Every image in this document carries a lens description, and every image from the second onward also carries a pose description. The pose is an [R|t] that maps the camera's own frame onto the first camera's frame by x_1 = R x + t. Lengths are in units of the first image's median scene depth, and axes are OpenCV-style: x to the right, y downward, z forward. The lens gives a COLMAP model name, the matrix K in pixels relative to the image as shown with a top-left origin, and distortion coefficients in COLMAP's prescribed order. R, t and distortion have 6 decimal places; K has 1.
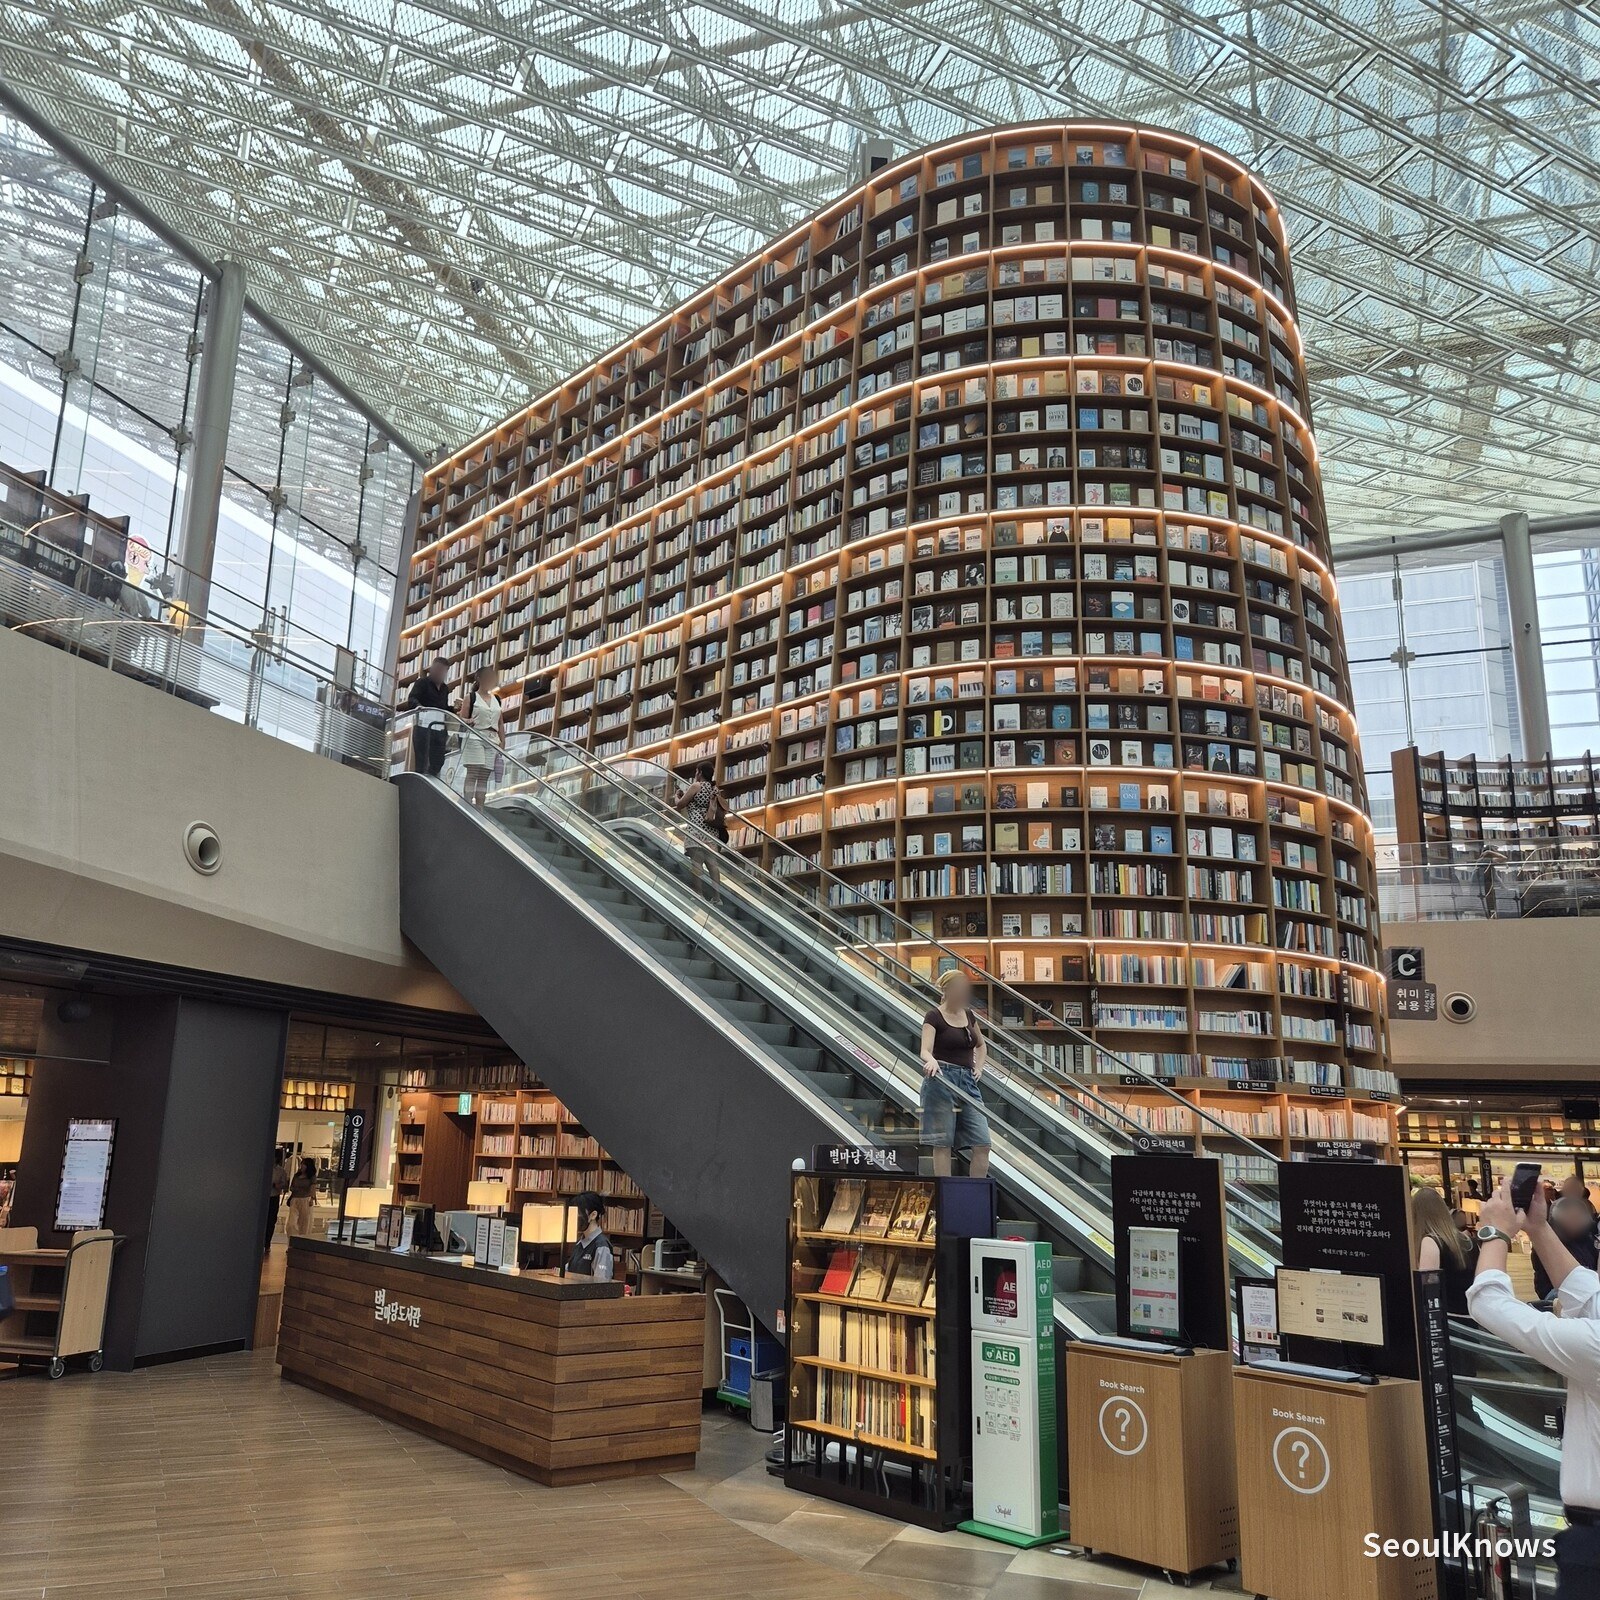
lens RADIAL K [[1439.5, 0, 758.6], [0, 1439.5, 789.9], [0, 0, 1]] dist [0.083401, -0.010410]
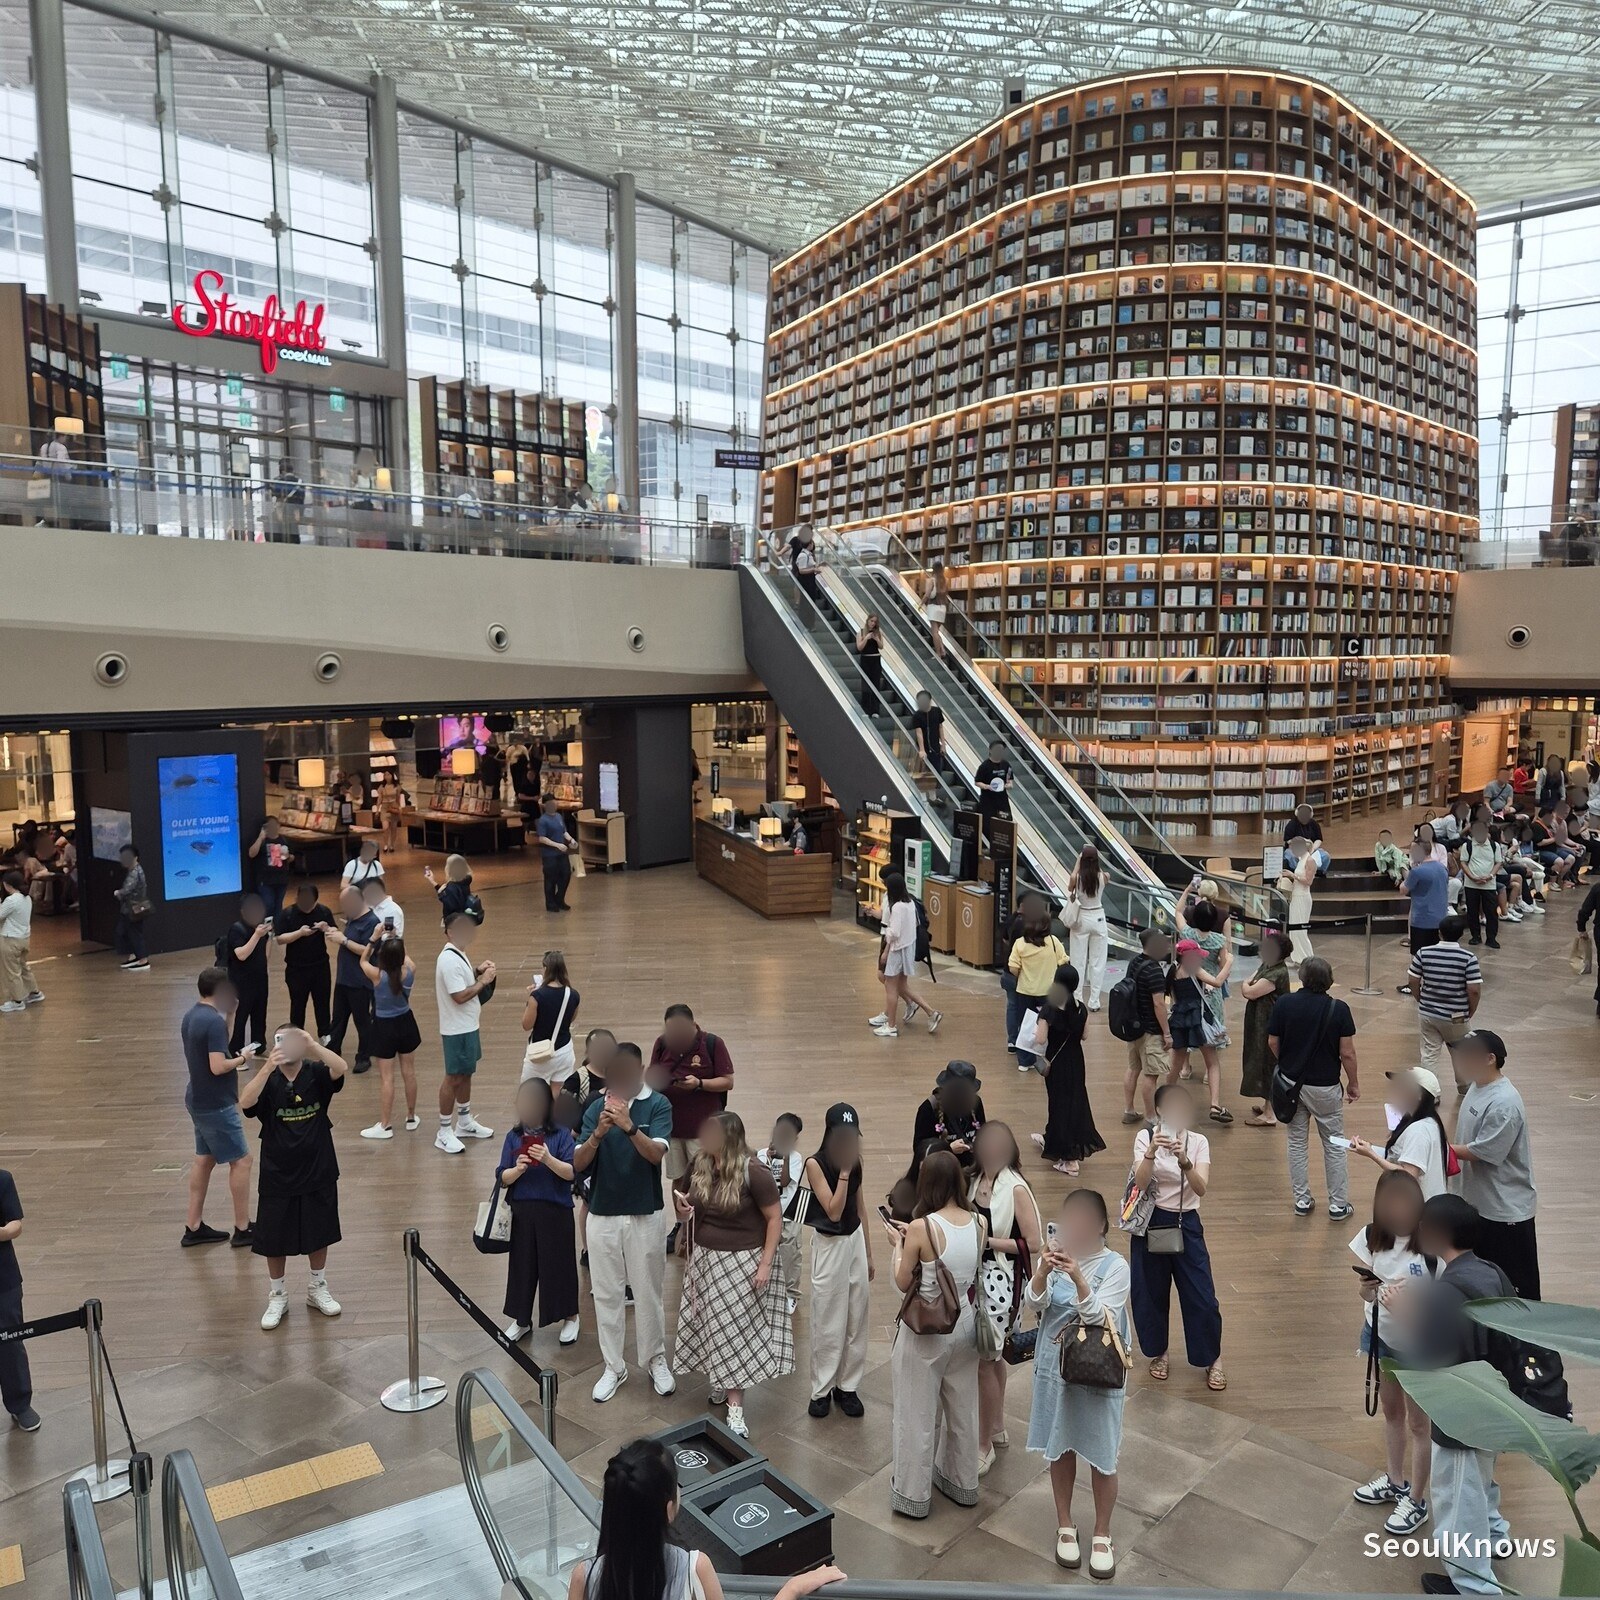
lens RADIAL K [[1414.5, 0, 767.4], [0, 1414.5, 810.3], [0, 0, 1]] dist [0.092302, -0.094653]
pose [[0.940840, 0.008192, -0.338751, 0.397886], [0.108884, 0.939380, 0.325130, -0.302733], [0.320879, -0.342780, 0.882915, -0.662449]]
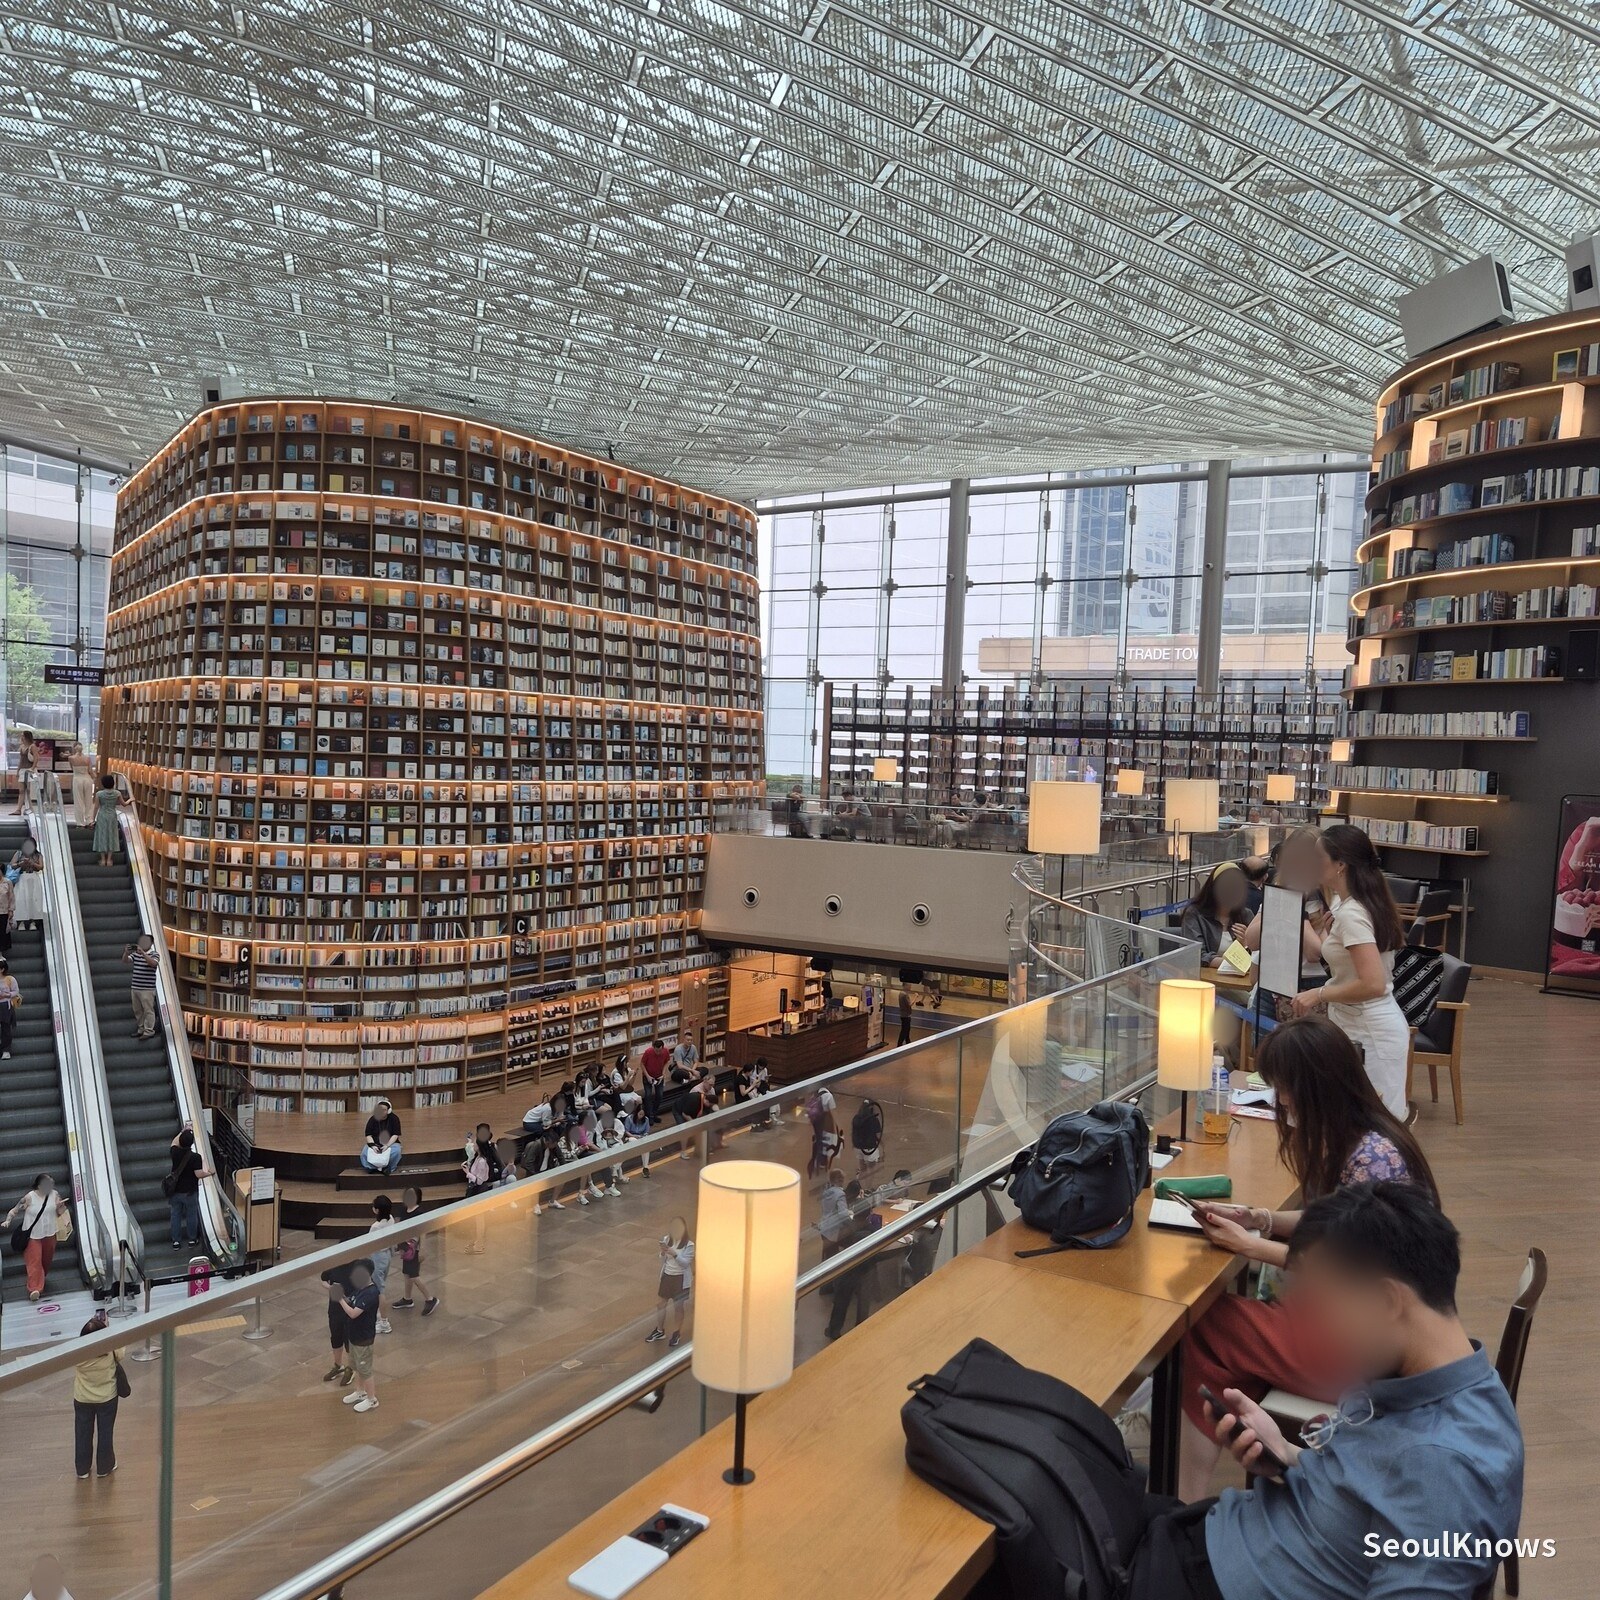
lens RADIAL K [[1412.7, 0, 764.9], [0, 1412.7, 825.6], [0, 0, 1]] dist [0.071232, -0.005644]
pose [[0.985508, 0.014805, -0.168983, 1.059379], [0.033335, 0.959855, 0.278507, -0.466789], [0.166322, -0.280104, 0.945452, -0.498253]]
